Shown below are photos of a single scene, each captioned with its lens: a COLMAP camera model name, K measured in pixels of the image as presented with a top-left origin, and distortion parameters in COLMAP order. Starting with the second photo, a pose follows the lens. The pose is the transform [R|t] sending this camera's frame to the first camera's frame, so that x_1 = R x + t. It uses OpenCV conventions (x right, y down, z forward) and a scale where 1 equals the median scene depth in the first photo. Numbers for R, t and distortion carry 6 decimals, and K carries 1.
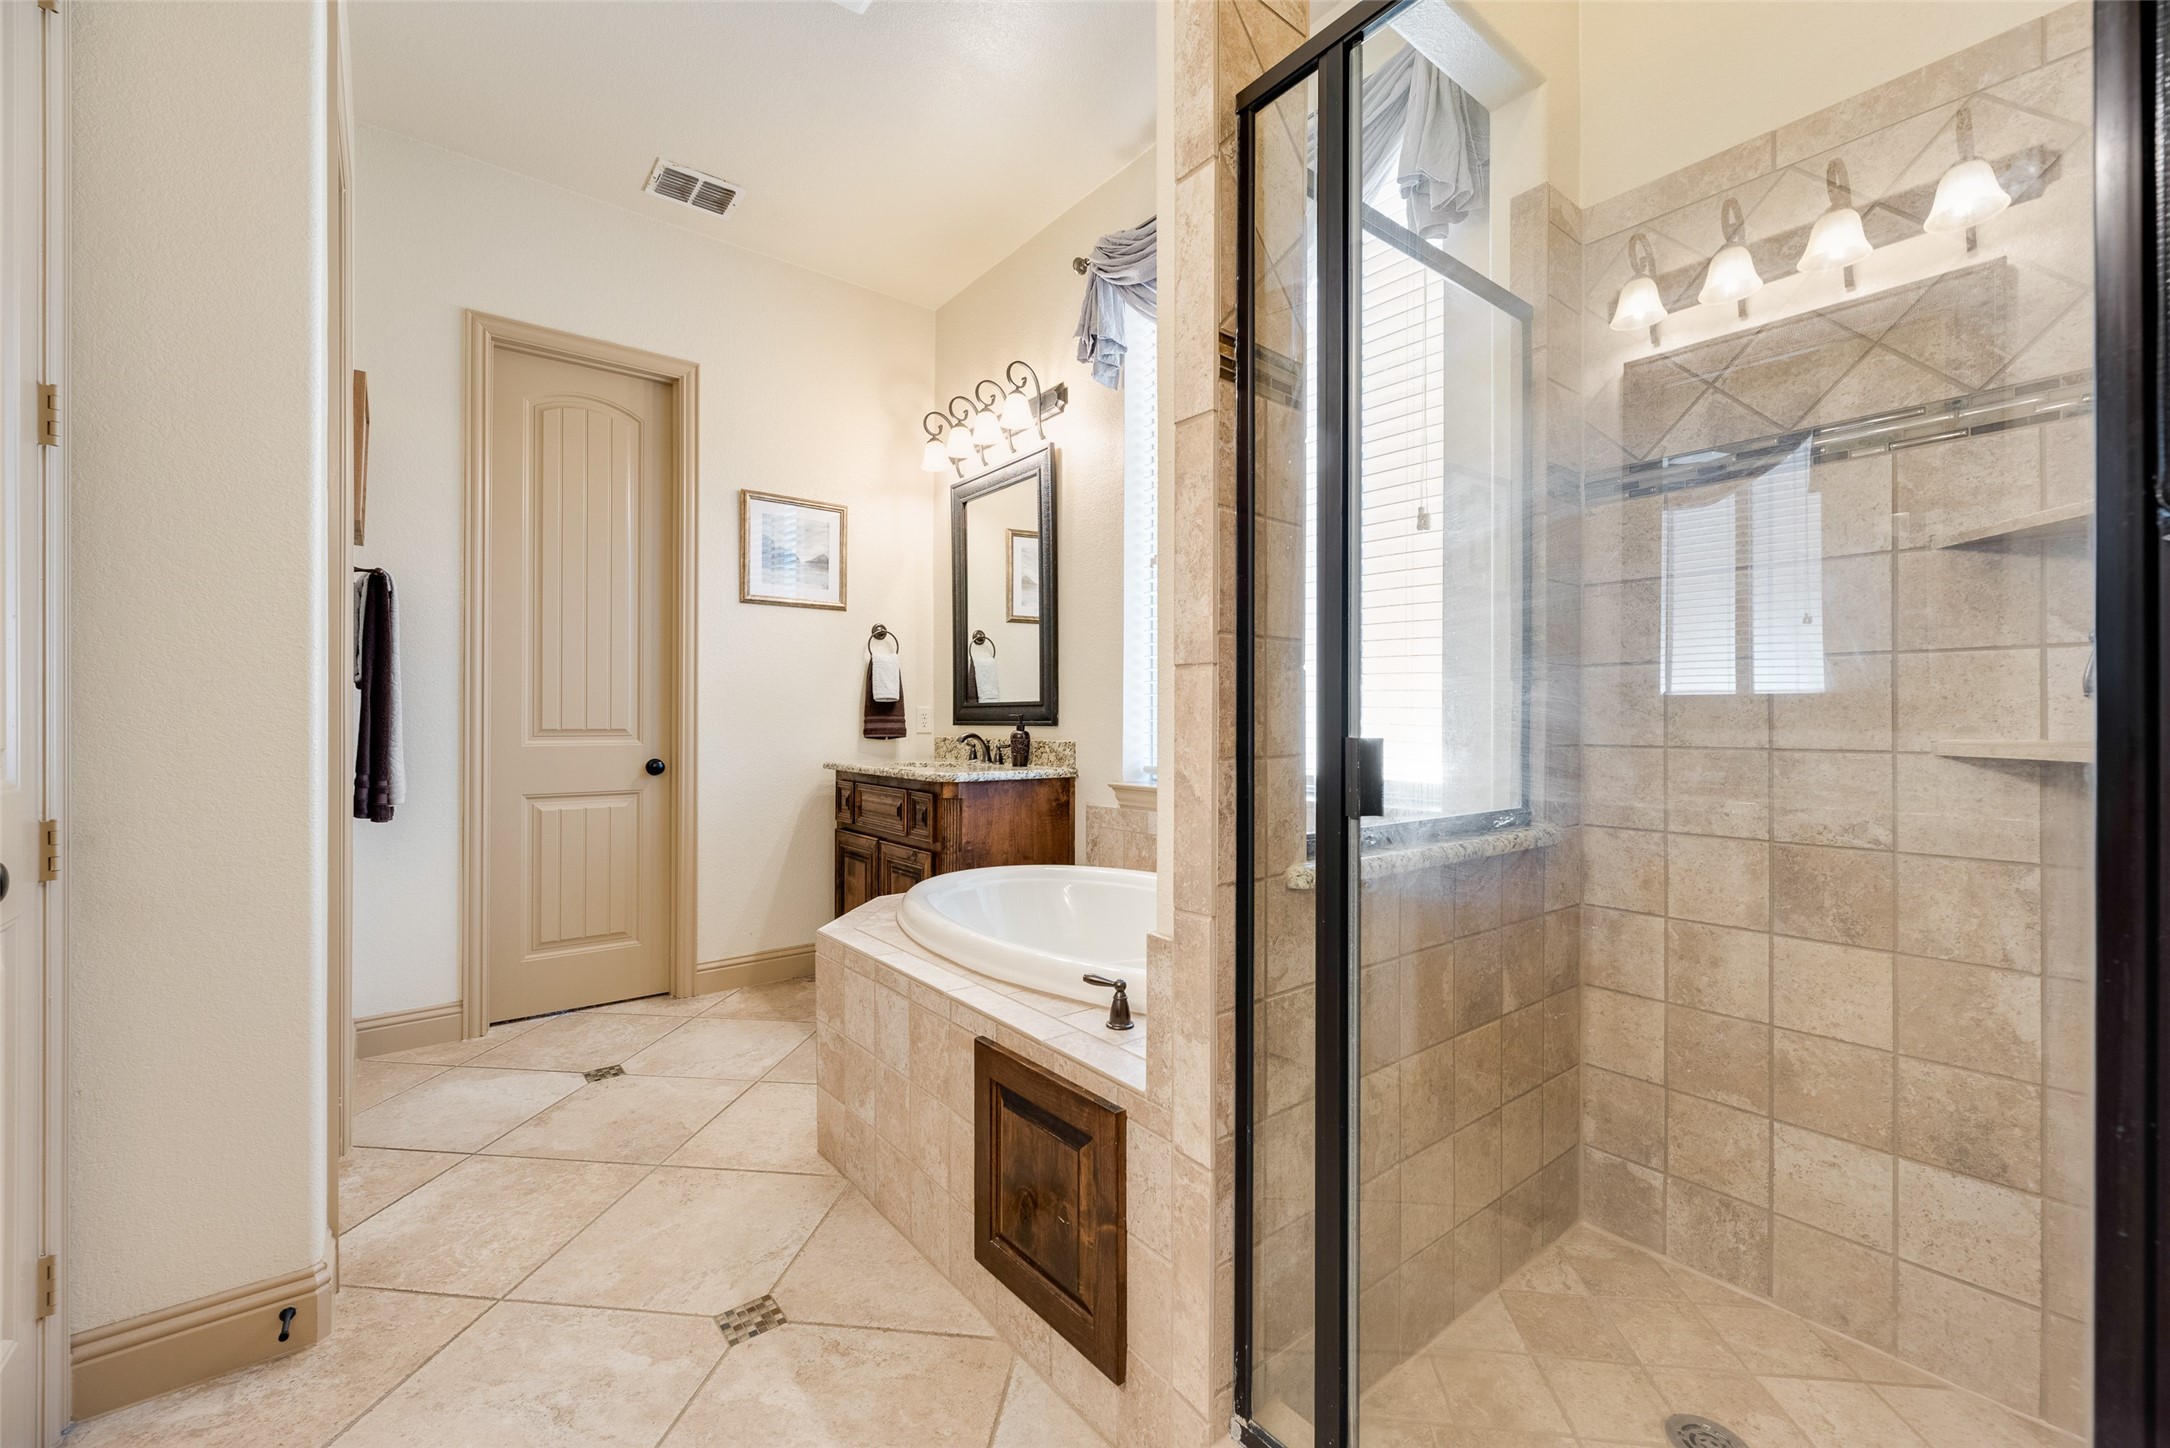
lens RADIAL K [[878.4, 0, 1087.1], [0, 878.4, 712.1], [0, 0, 1]] dist [0.001389, 0.000131]
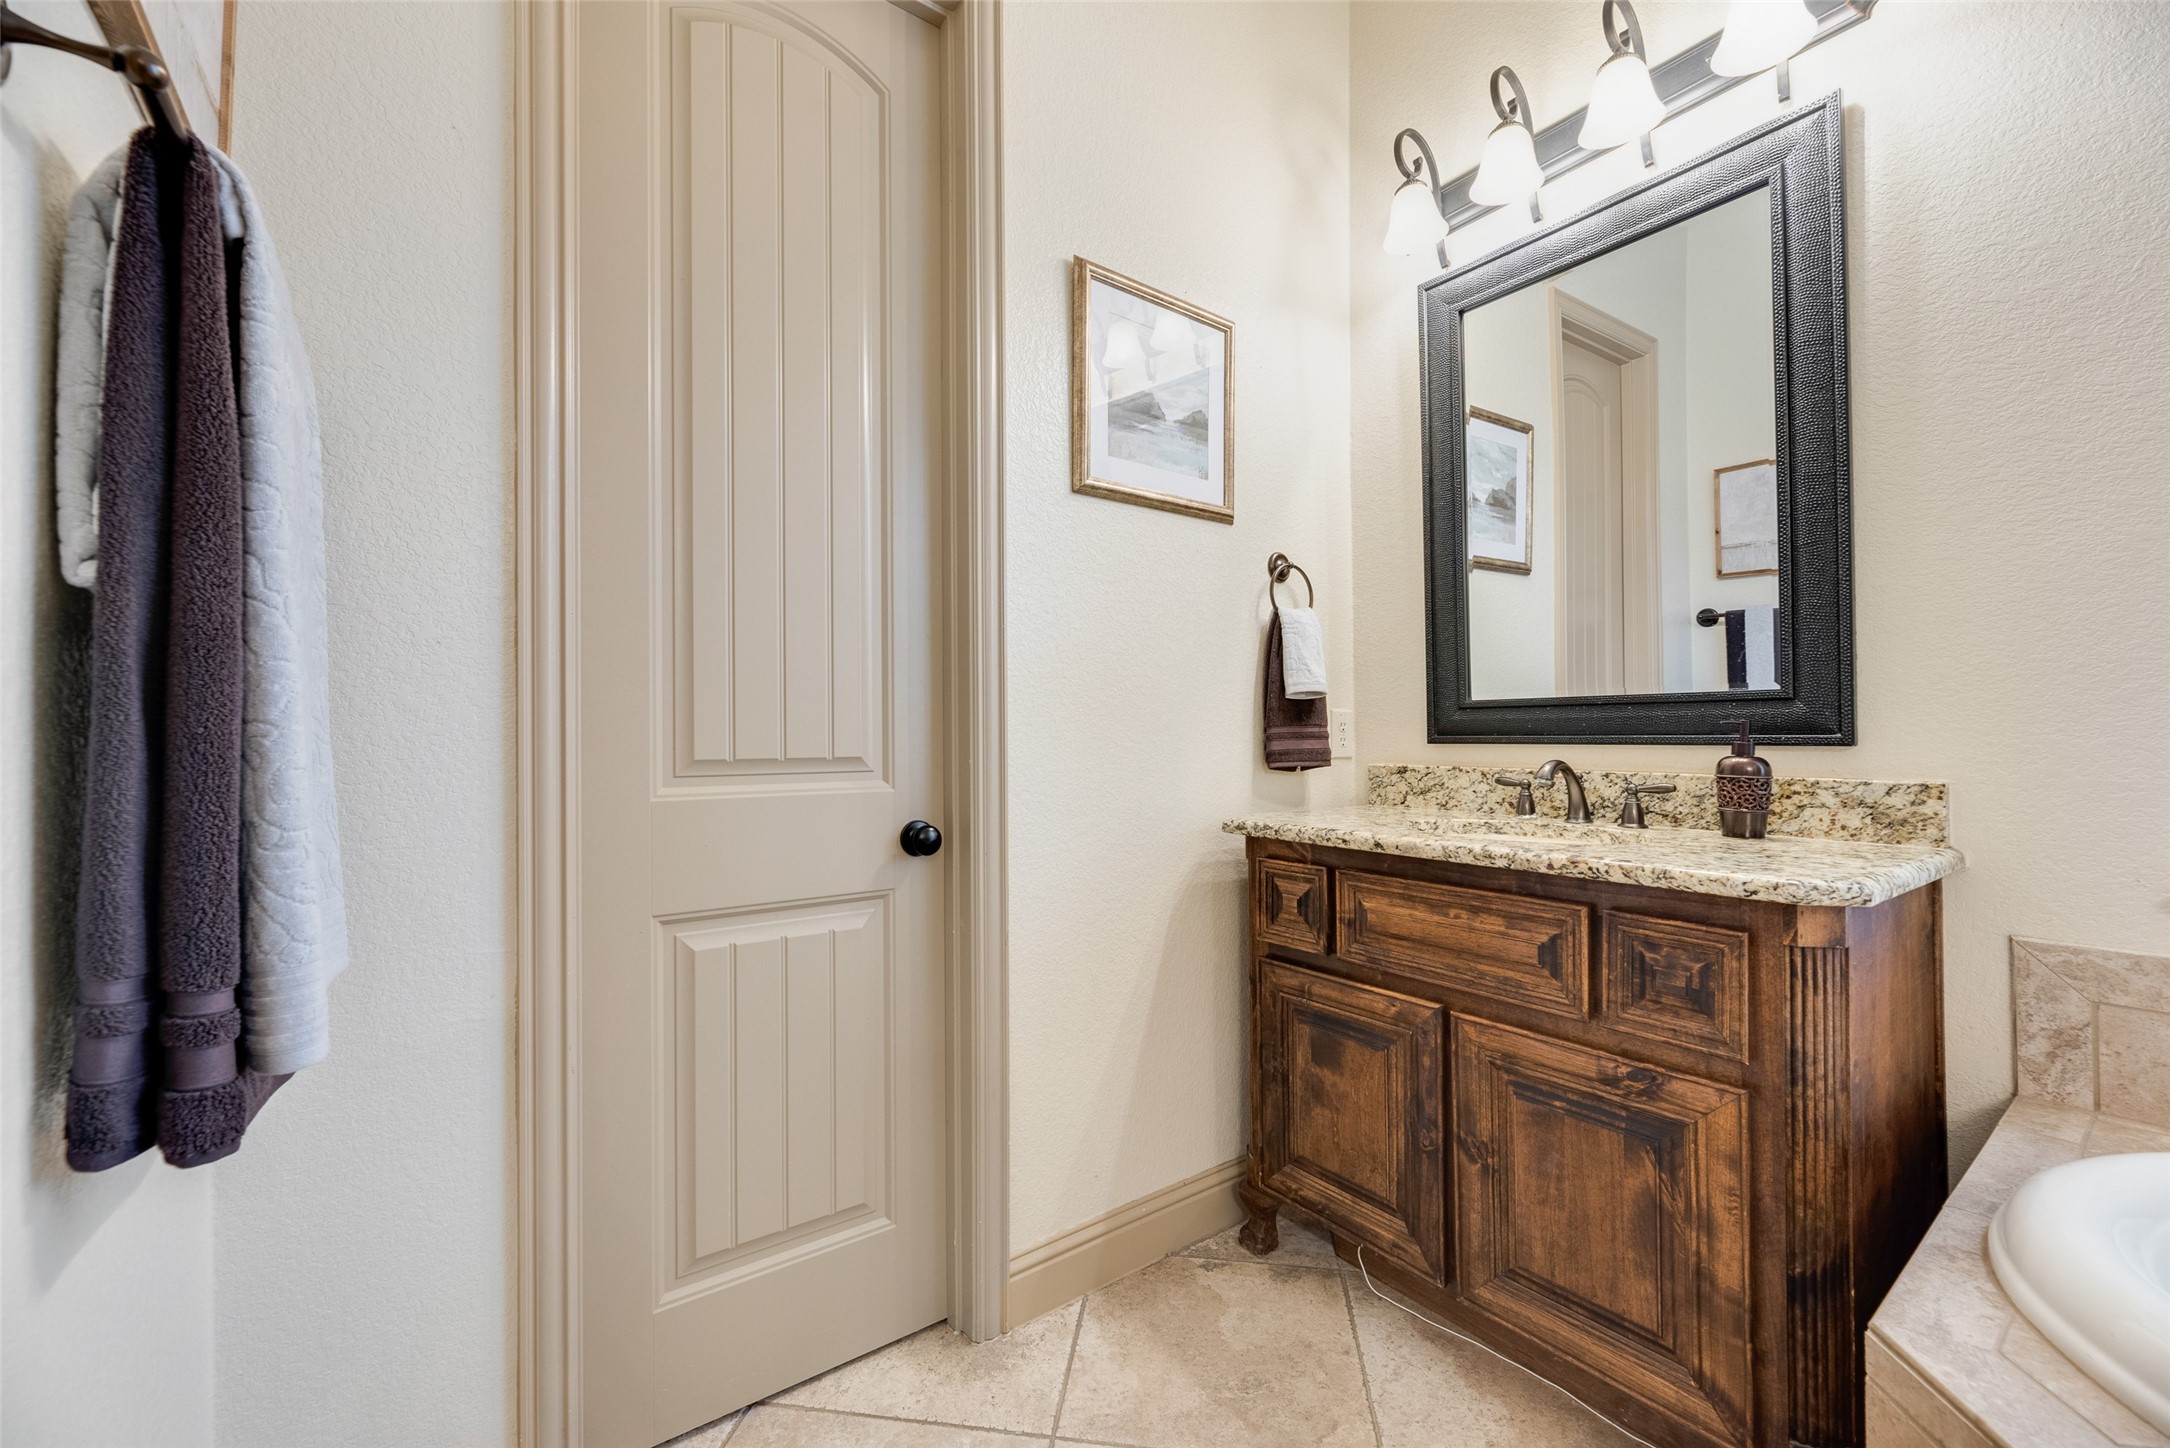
lens RADIAL K [[872.5, 0, 1085.2], [0, 872.5, 728.0], [0, 0, 1]] dist [0.002015, -0.000084]
pose [[0.999385, -0.006118, -0.034537, -0.413635], [0.006194, 0.999979, 0.002094, 0.003964], [0.034523, -0.002306, 0.999401, 0.579242]]
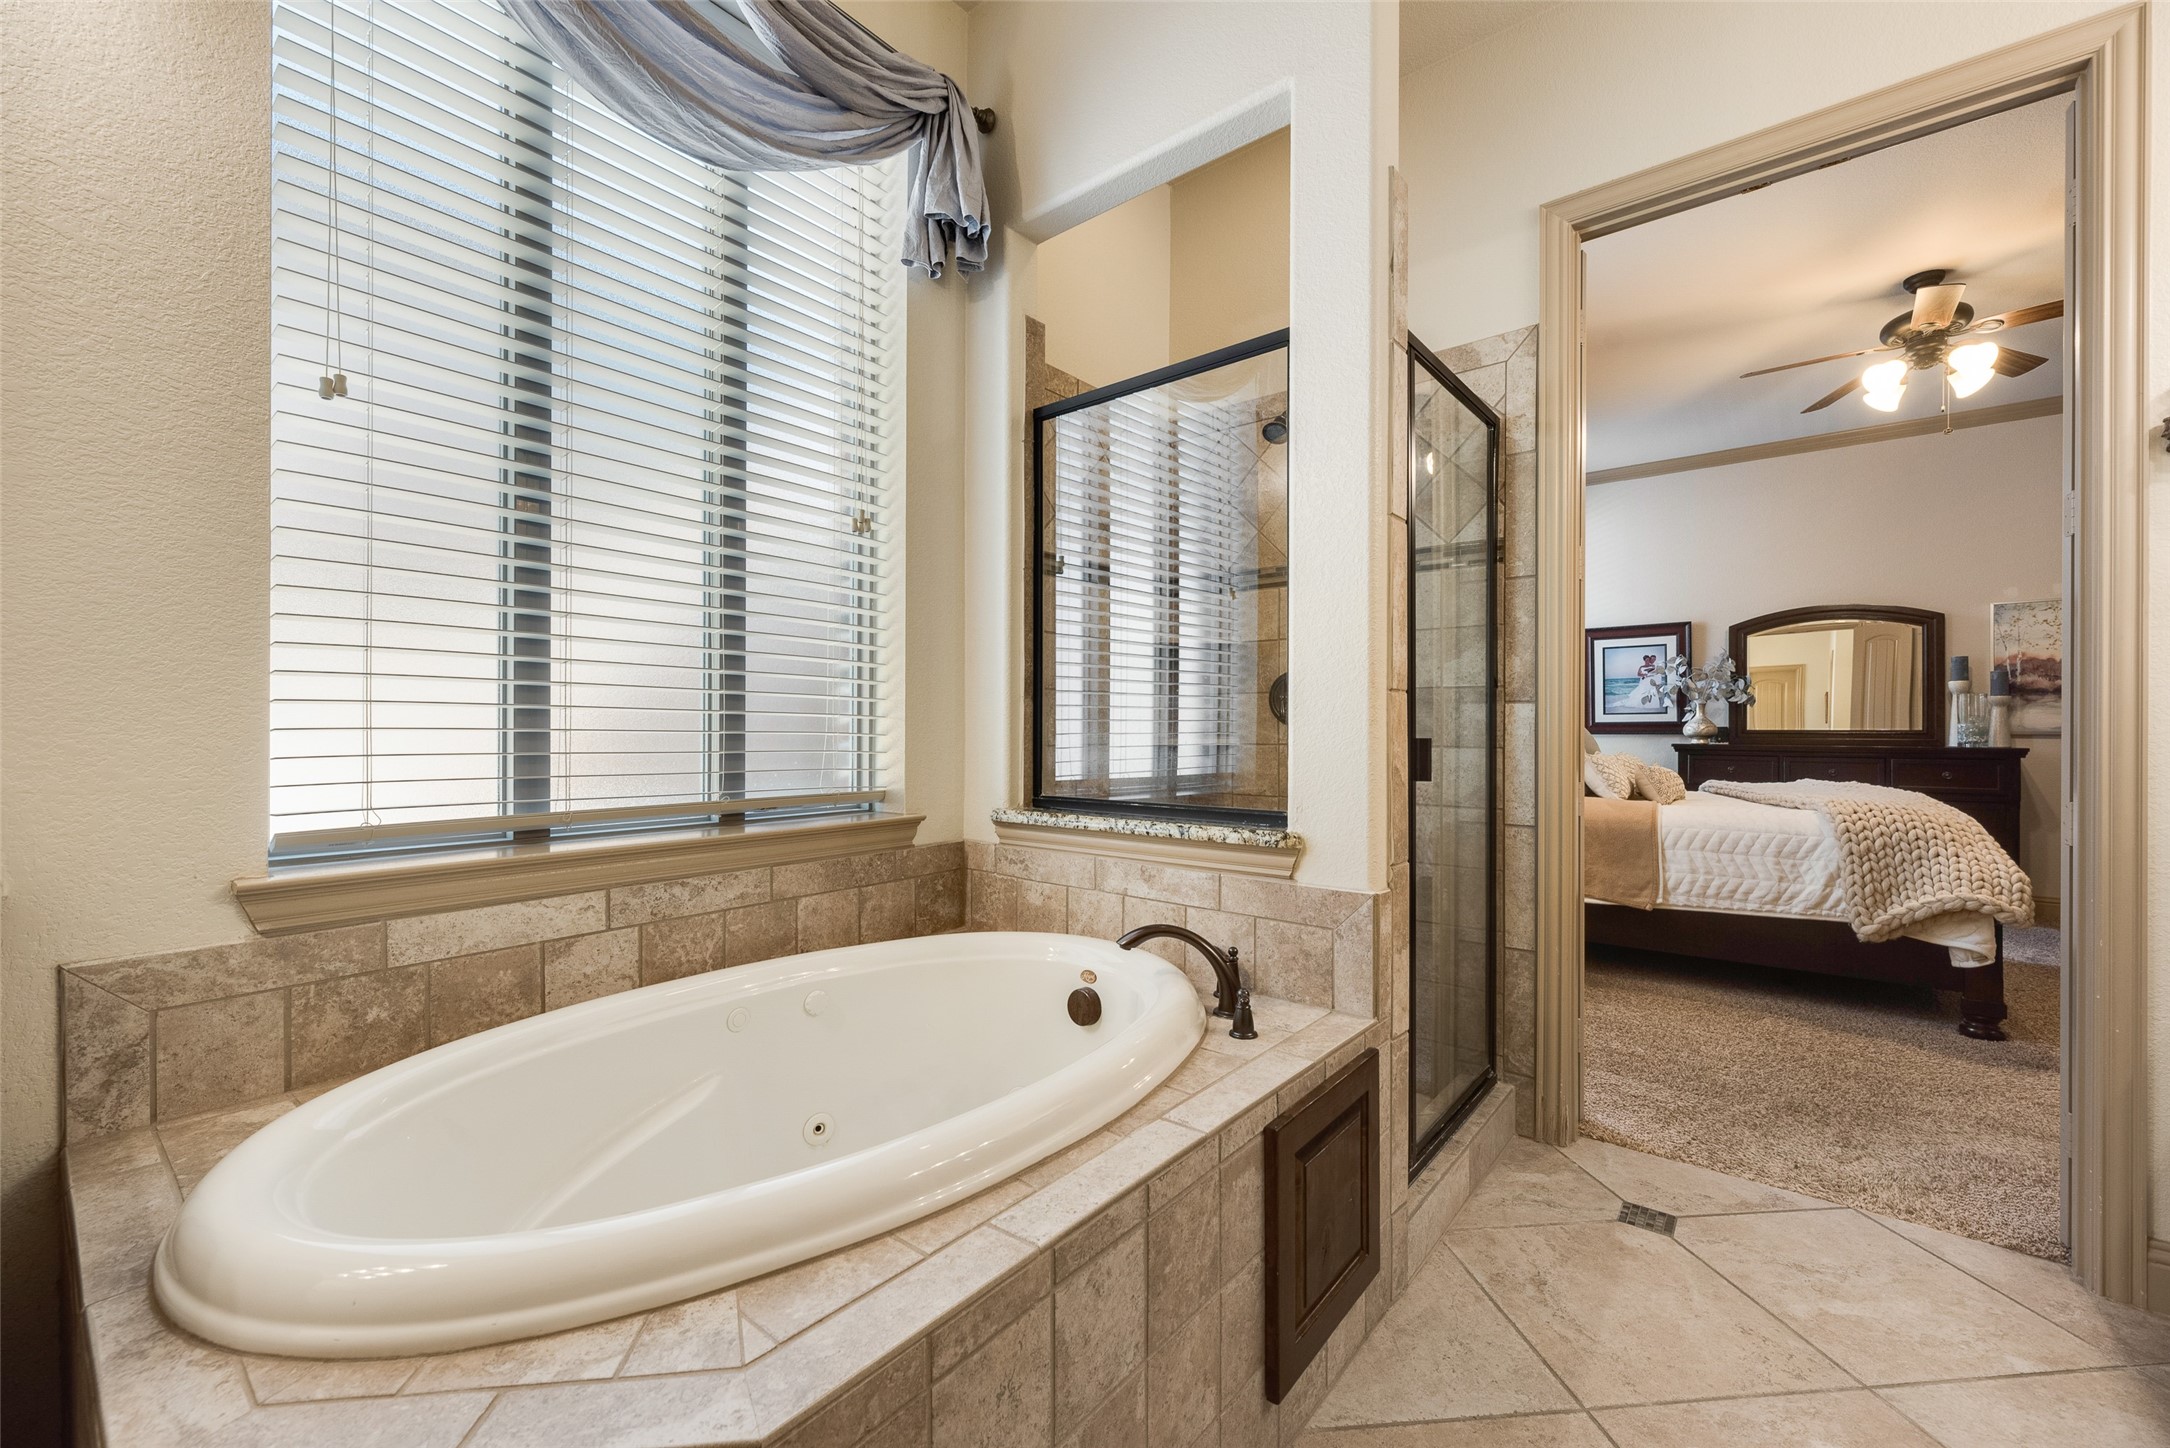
lens RADIAL K [[872.5, 0, 1085.2], [0, 872.5, 728.0], [0, 0, 1]] dist [0.002015, -0.000084]
pose [[-0.214436, 0.001350, 0.976737, -0.431728], [-0.008557, 0.999958, -0.003260, 0.005744], [-0.976701, -0.009057, -0.214416, 0.671326]]
